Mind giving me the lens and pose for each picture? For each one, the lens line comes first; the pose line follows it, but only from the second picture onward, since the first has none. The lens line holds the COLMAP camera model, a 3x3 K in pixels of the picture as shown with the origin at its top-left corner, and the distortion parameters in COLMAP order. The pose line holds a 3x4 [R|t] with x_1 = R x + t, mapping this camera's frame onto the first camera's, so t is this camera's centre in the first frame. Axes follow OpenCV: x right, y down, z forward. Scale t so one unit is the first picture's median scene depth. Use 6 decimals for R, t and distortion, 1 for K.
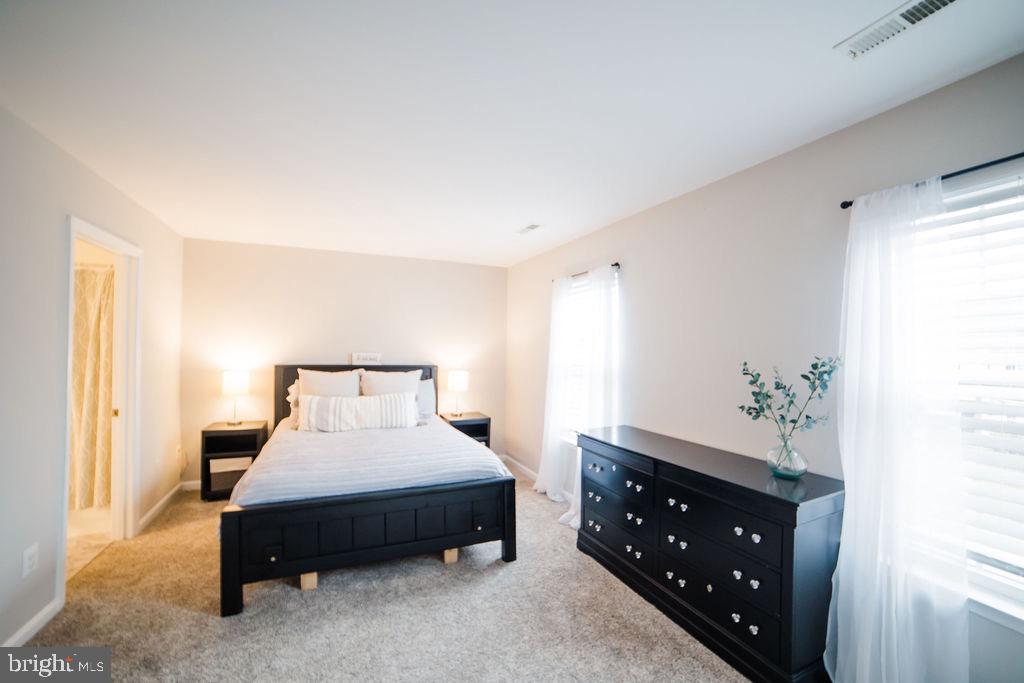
lens RADIAL K [[411.2, 0, 507.3], [0, 411.2, 337.4], [0, 0, 1]] dist [-0.078520, 0.024768]
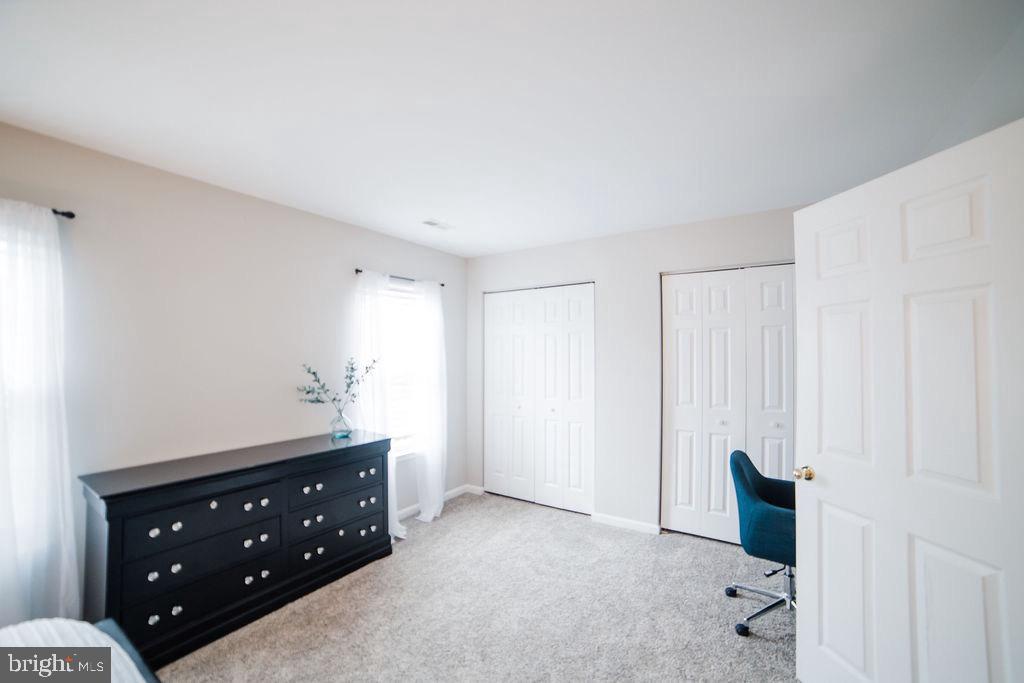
lens RADIAL K [[411.2, 0, 507.3], [0, 411.2, 337.4], [0, 0, 1]] dist [-0.078520, 0.024768]
pose [[-0.525077, -0.112837, 0.843542, -0.678305], [-0.141017, 0.989006, 0.044517, -0.088516], [-0.839291, -0.095579, -0.535216, 1.174168]]
